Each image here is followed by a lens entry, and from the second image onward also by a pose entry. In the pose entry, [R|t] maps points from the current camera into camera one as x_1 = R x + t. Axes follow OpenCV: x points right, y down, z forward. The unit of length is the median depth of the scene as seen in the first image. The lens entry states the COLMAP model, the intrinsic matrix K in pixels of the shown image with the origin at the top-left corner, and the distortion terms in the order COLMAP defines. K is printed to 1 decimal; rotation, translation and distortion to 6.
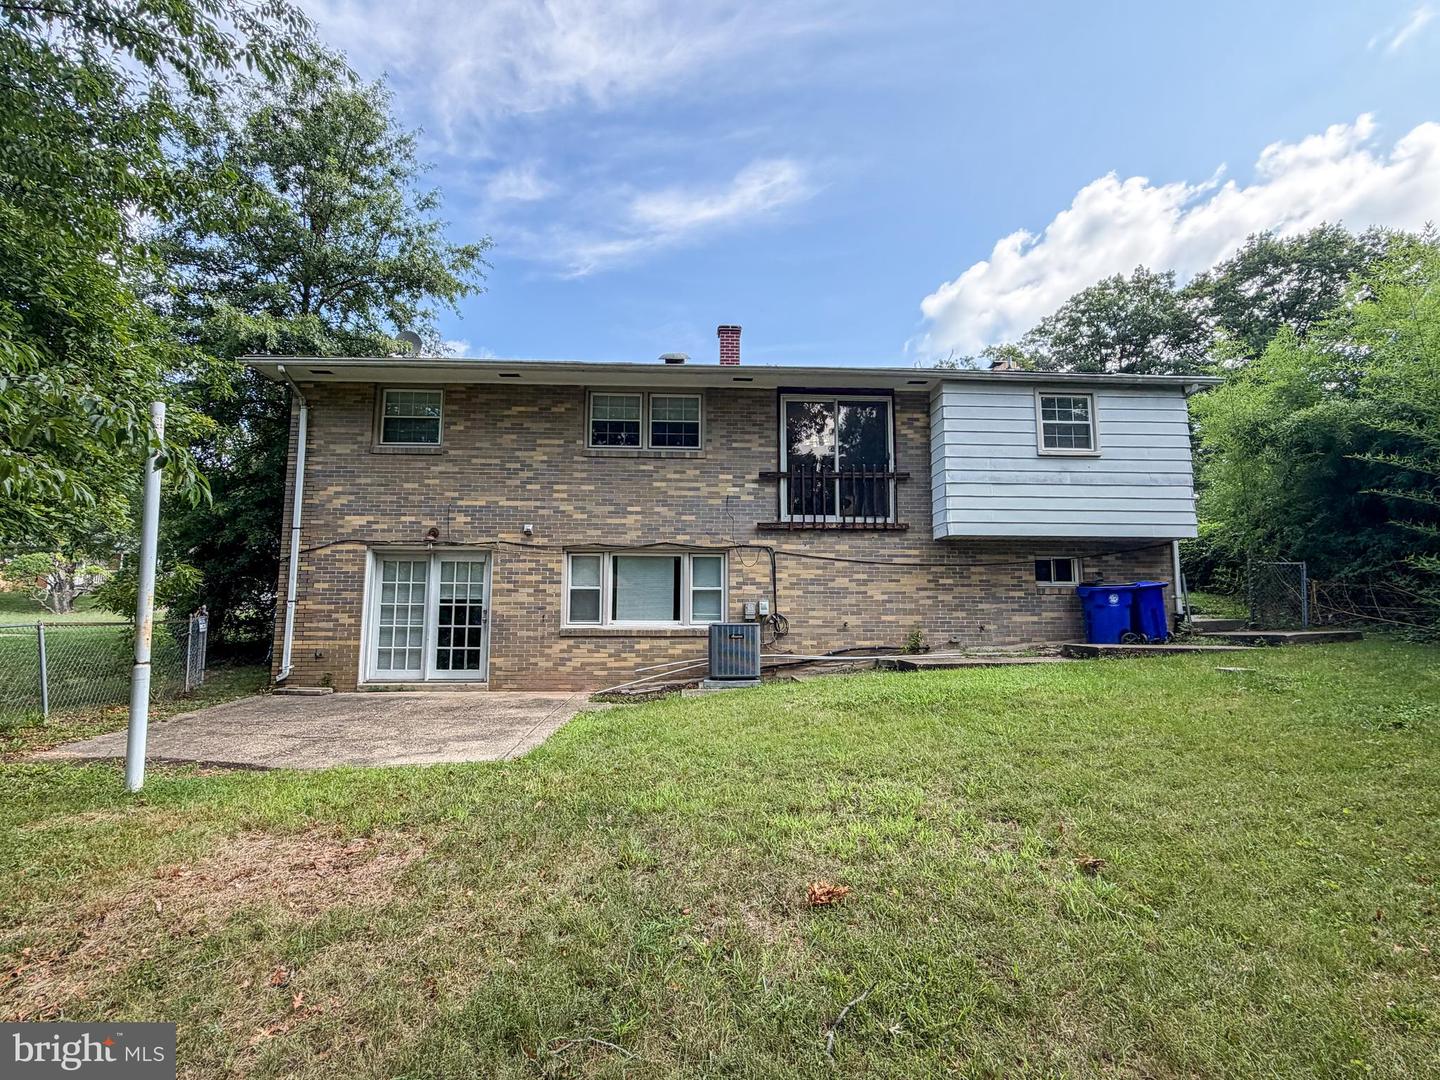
lens RADIAL K [[673.0, 0, 720.0], [0, 673.0, 540.0], [0, 0, 1]] dist [-0.003729, 0.000022]
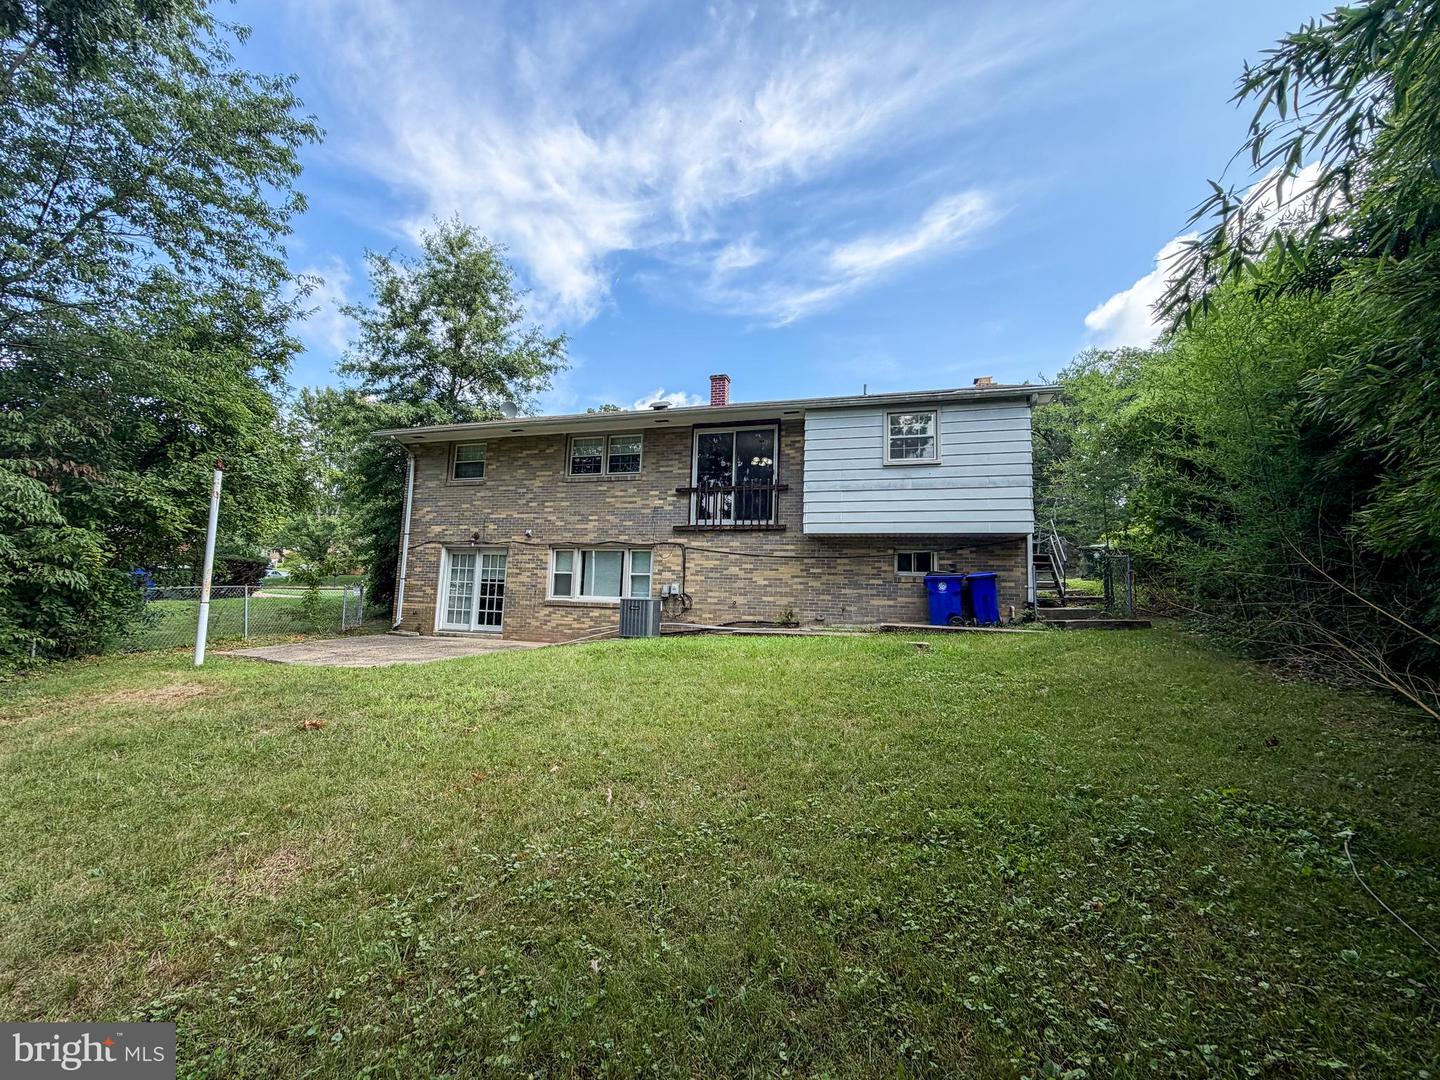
lens RADIAL K [[572.5, 0, 718.3], [0, 572.5, 538.6], [0, 0, 1]] dist [-0.001600, -0.000131]
pose [[0.943945, -0.009410, -0.329969, 0.516298], [0.006734, 0.999935, -0.009252, 0.011120], [0.330035, 0.006511, 0.943946, -0.055198]]
